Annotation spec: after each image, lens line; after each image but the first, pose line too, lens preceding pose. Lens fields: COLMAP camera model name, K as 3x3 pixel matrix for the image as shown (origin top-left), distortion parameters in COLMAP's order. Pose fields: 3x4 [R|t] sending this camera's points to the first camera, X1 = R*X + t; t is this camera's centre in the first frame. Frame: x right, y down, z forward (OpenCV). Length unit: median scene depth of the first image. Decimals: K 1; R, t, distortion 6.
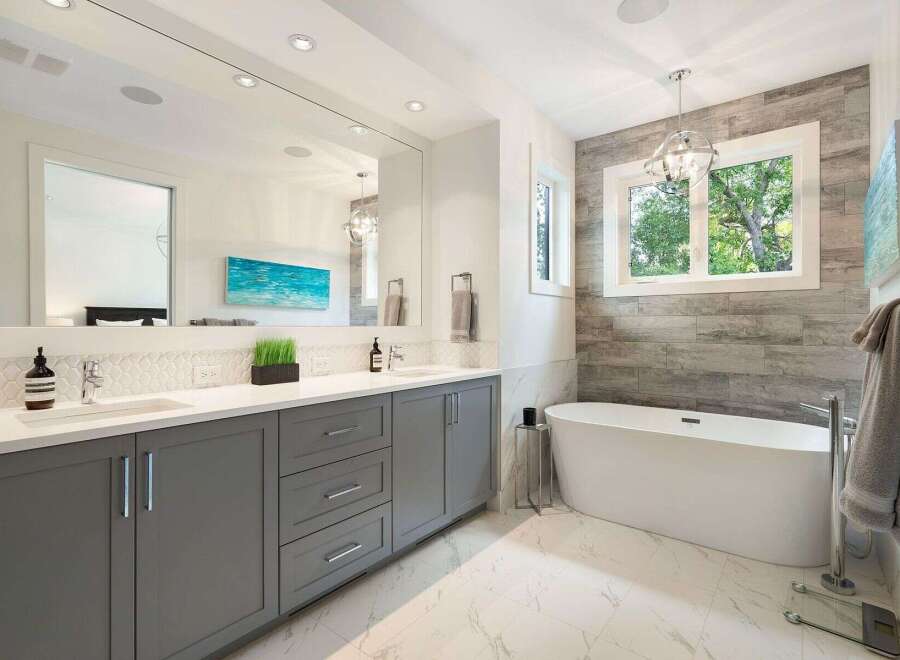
lens RADIAL K [[448.6, 0, 448.3], [0, 448.6, 323.5], [0, 0, 1]] dist [-0.000347, 0.000415]
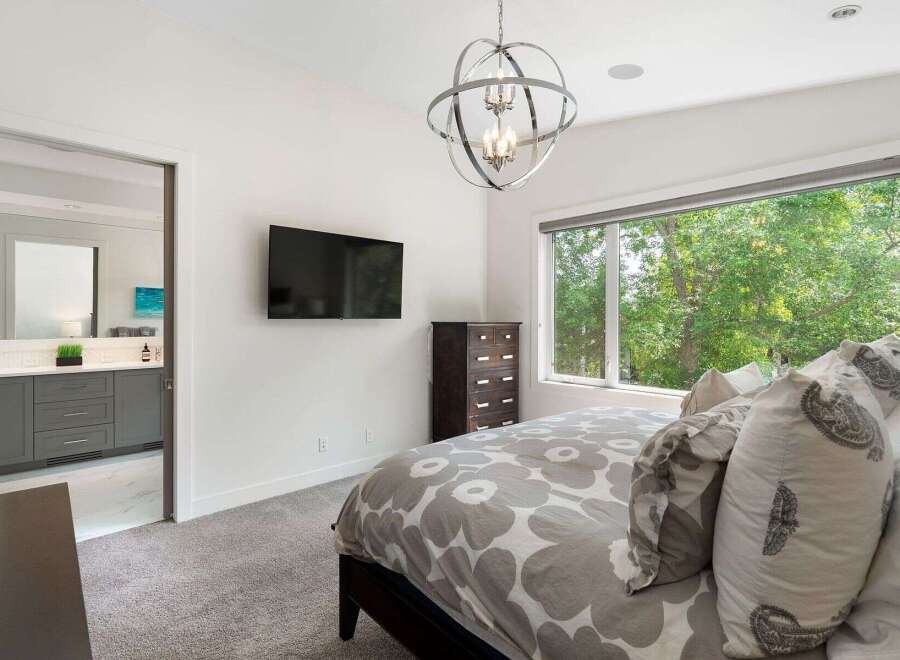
lens RADIAL K [[448.6, 0, 448.3], [0, 448.6, 323.5], [0, 0, 1]] dist [-0.000347, 0.000415]
pose [[0.988152, 0.007513, -0.153293, 1.244651], [-0.004635, 0.999806, 0.019127, -0.083409], [0.153407, -0.018189, 0.987996, -0.591329]]
